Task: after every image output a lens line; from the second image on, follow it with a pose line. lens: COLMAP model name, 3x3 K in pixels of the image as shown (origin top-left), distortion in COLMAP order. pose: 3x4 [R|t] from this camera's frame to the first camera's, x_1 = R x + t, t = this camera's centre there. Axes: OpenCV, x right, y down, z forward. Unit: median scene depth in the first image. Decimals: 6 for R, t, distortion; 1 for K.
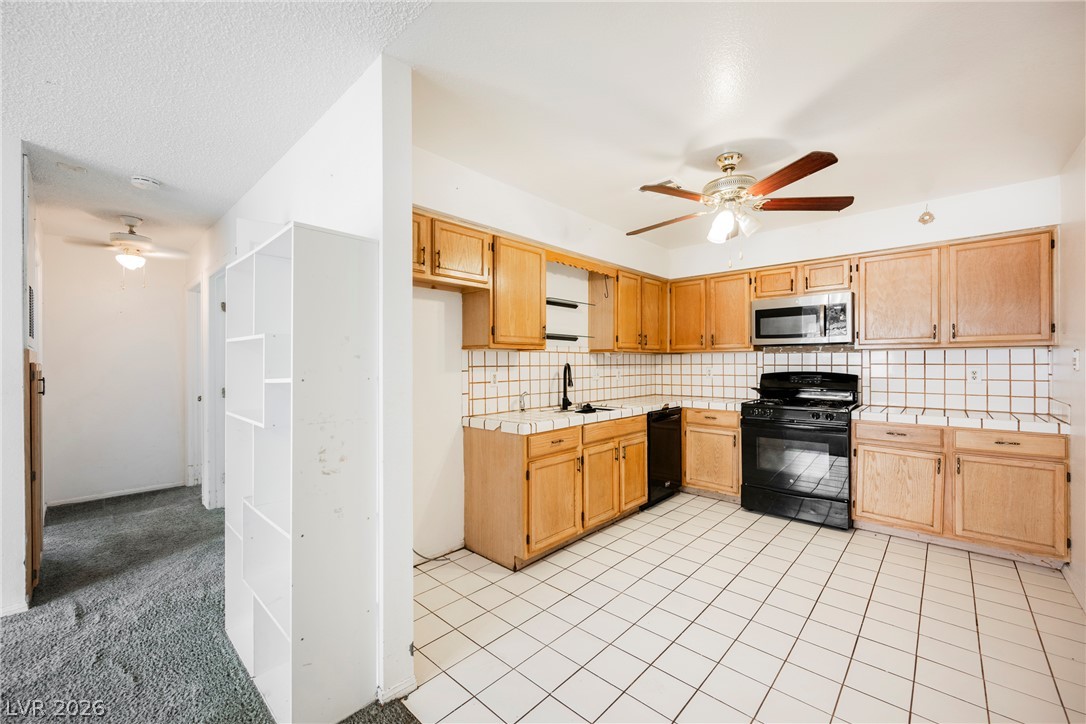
lens RADIAL K [[422.7, 0, 546.4], [0, 422.7, 363.8], [0, 0, 1]] dist [-0.001248, 0.000136]
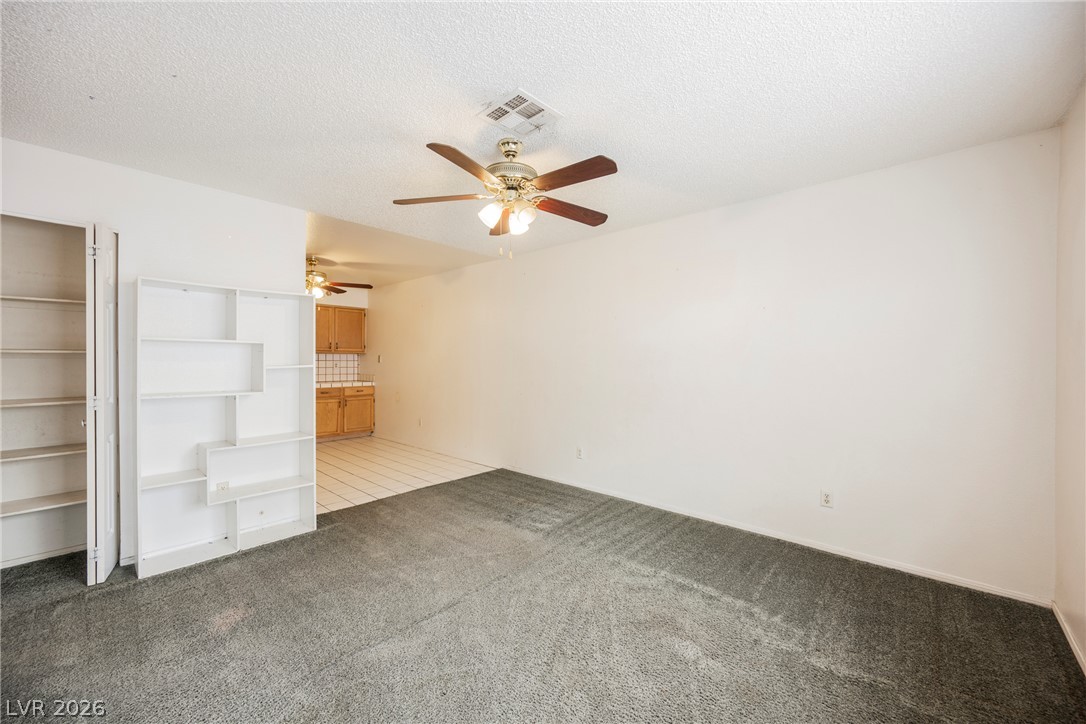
lens RADIAL K [[422.7, 0, 546.0], [0, 422.7, 363.8], [0, 0, 1]] dist [-0.001248, 0.000136]
pose [[-0.011217, -0.004077, 0.999929, -1.253261], [-0.004932, 0.999980, 0.004022, 0.003777], [-0.999925, -0.004886, -0.011237, -0.094018]]
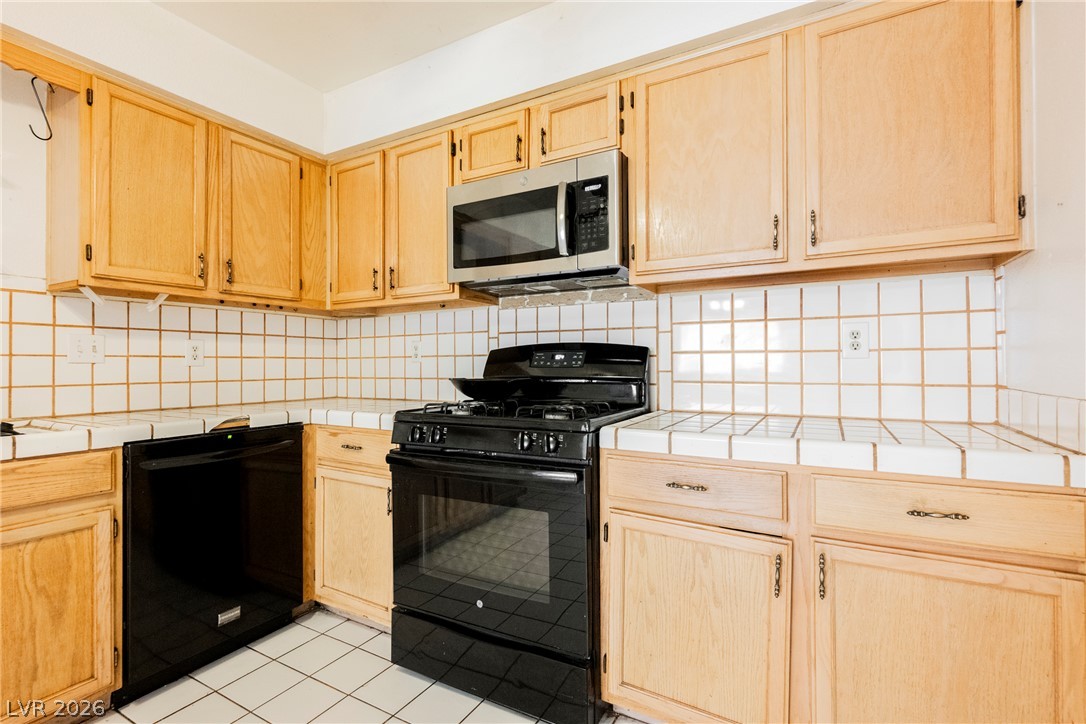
lens RADIAL K [[500.2, 0, 543.0], [0, 500.2, 360.1], [0, 0, 1]] dist [-0.000350, 0.000145]
pose [[0.972316, 0.002122, 0.233661, 0.562044], [0.000751, 0.999925, -0.012202, 0.054435], [-0.233669, 0.012040, 0.972242, 0.557029]]
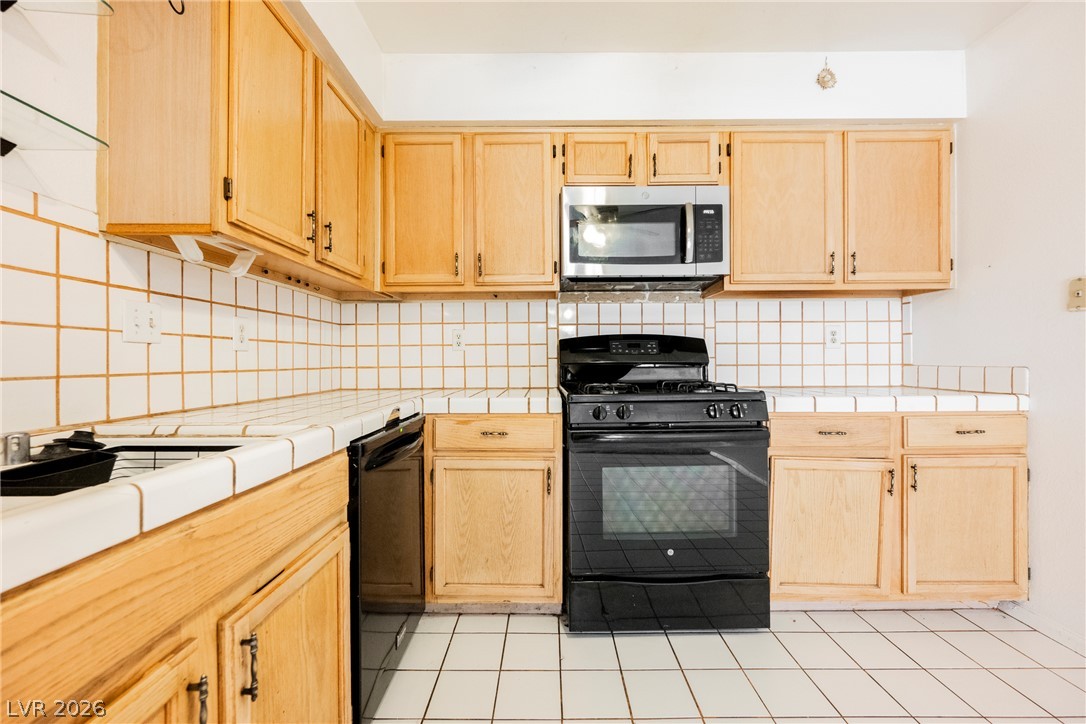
lens RADIAL K [[447.5, 0, 546.2], [0, 447.5, 358.3], [0, 0, 1]] dist [-0.000797, -0.000681]
pose [[0.735153, 0.003595, 0.677892, 0.148452], [0.003283, 0.999955, -0.008863, 0.068100], [-0.677894, 0.008741, 0.735108, 0.774595]]
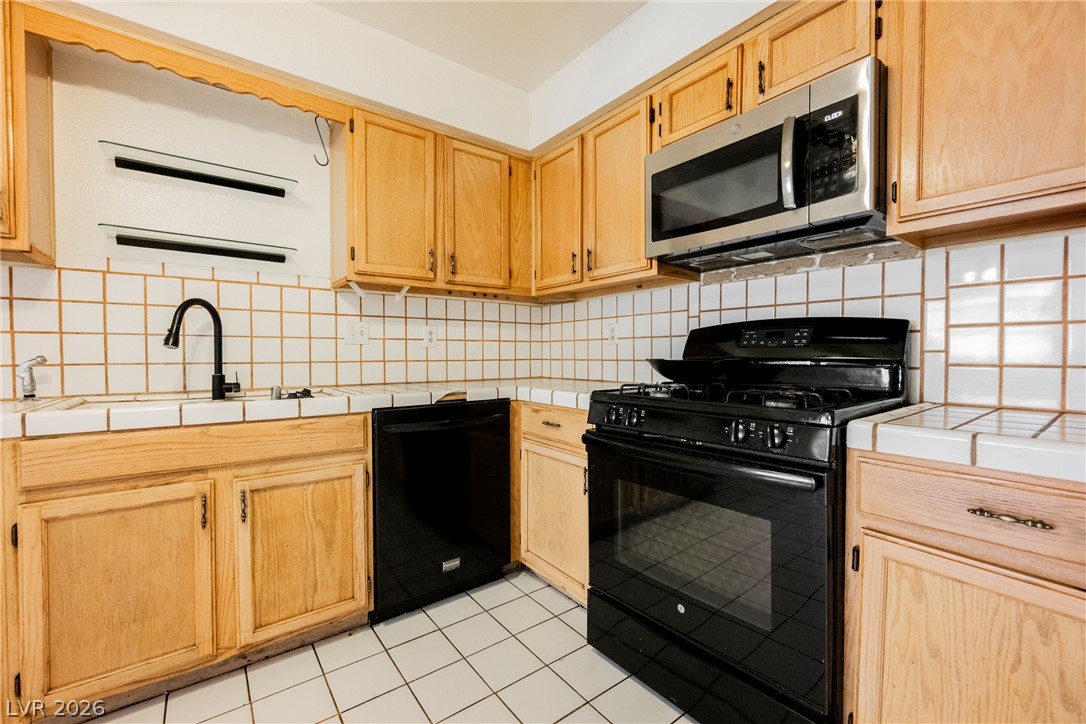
lens RADIAL K [[447.5, 0, 541.1], [0, 447.5, 362.2], [0, 0, 1]] dist [-0.000797, -0.000681]
pose [[0.985151, 0.005592, -0.171599, 0.561945], [-0.002400, 0.999820, 0.018805, 0.064446], [0.171673, -0.018114, 0.984987, 0.649912]]
